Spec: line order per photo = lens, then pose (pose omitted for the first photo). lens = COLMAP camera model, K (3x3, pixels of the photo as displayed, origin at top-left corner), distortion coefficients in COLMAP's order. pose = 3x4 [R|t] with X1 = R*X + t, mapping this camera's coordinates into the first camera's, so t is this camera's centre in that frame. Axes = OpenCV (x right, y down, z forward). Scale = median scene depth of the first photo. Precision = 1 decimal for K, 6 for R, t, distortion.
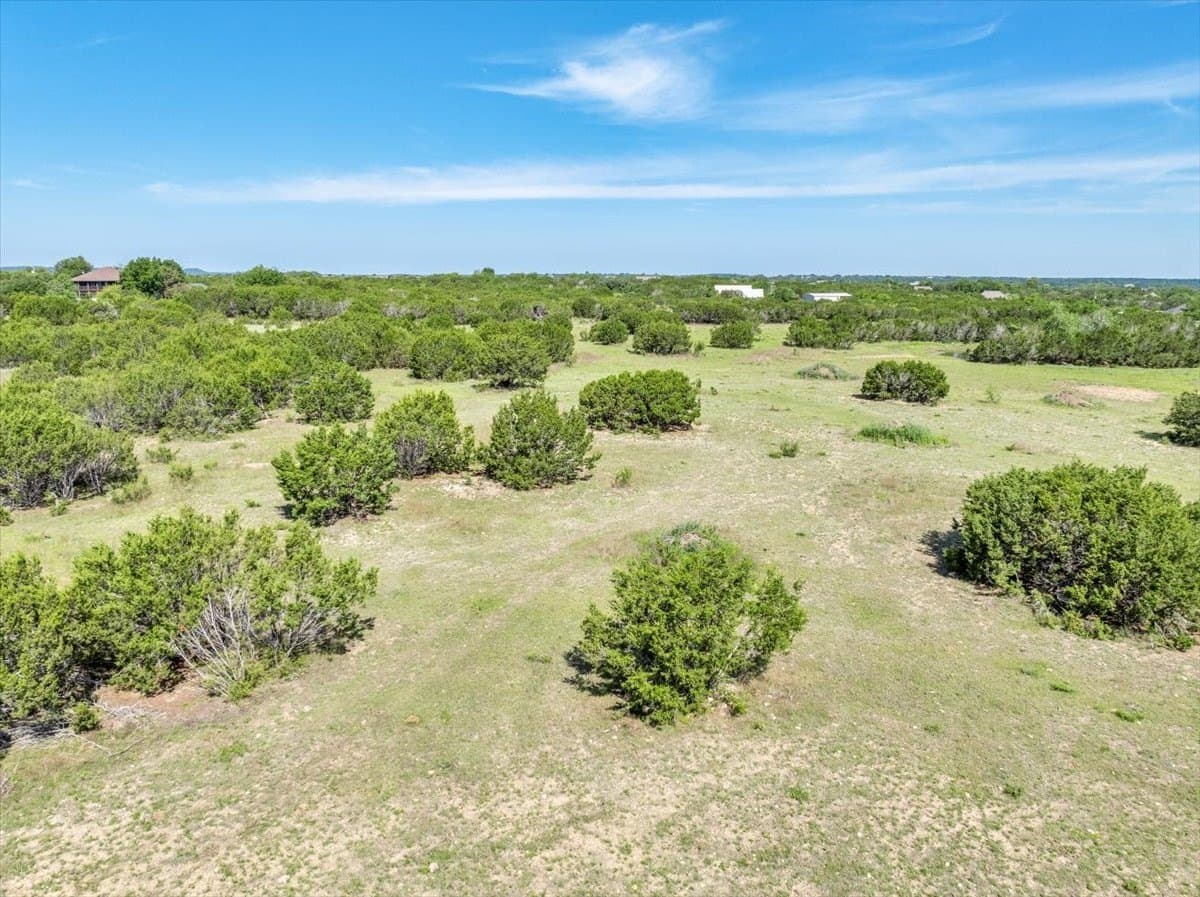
lens RADIAL K [[859.6, 0, 601.3], [0, 859.6, 444.9], [0, 0, 1]] dist [-0.047328, 0.015825]
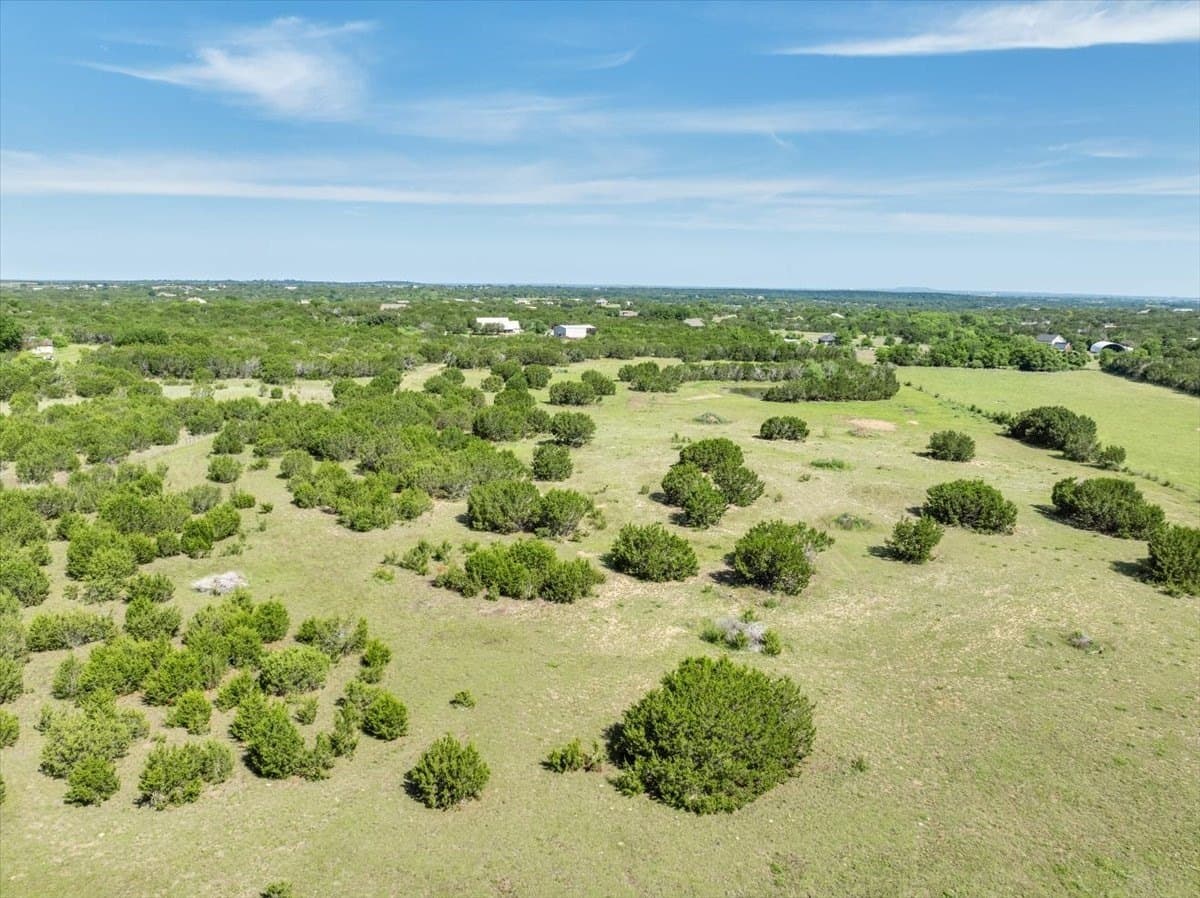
lens RADIAL K [[859.6, 0, 610.0], [0, 859.6, 446.2], [0, 0, 1]] dist [-0.047328, 0.015825]
pose [[0.924750, -0.058405, 0.376067, -0.139906], [0.060128, 0.998165, 0.007163, -0.015837], [-0.375795, 0.015988, 0.926565, -0.106713]]
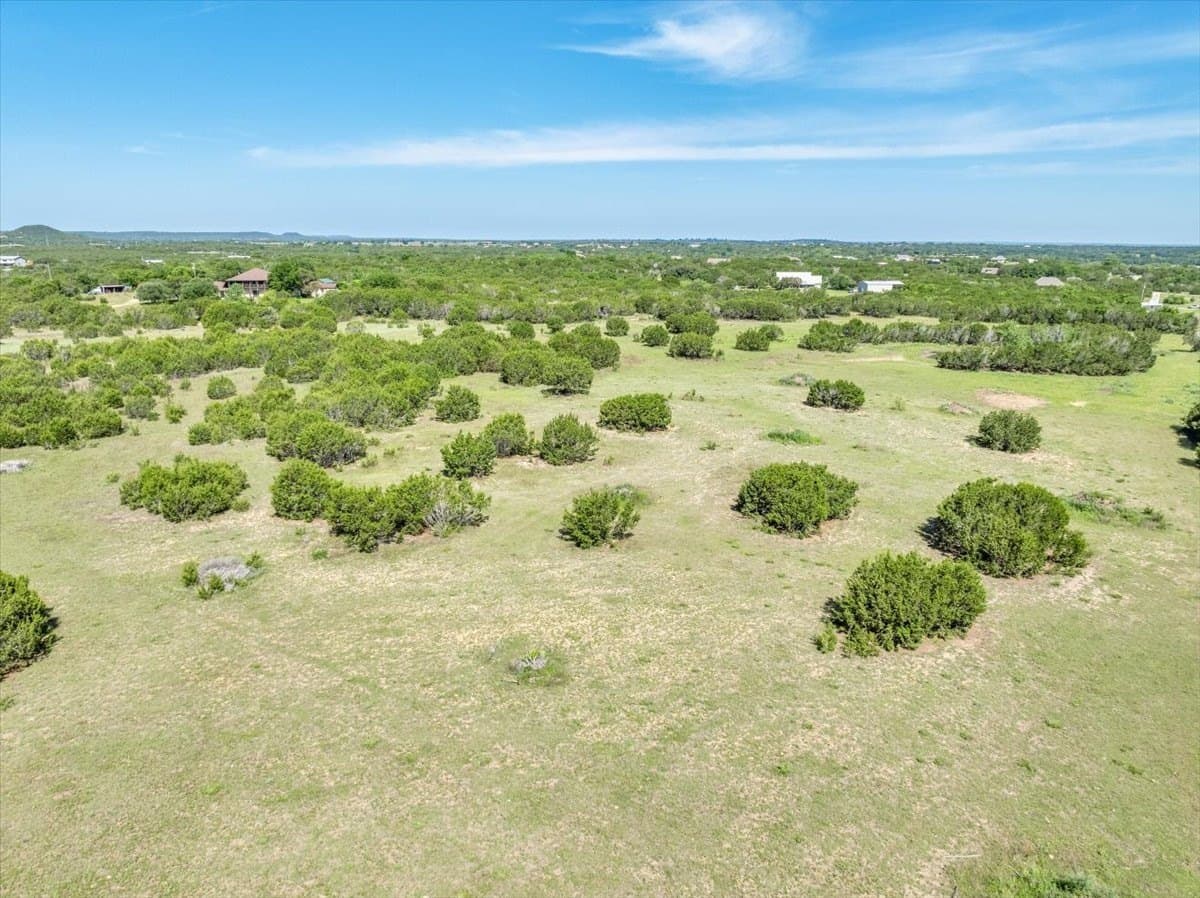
lens RADIAL K [[859.6, 0, 597.1], [0, 859.6, 446.0], [0, 0, 1]] dist [-0.047328, 0.015825]
pose [[0.994488, 0.025135, -0.101793, 0.022687], [-0.020804, 0.998842, 0.043387, -0.009096], [0.102766, -0.041031, 0.993859, -0.108956]]
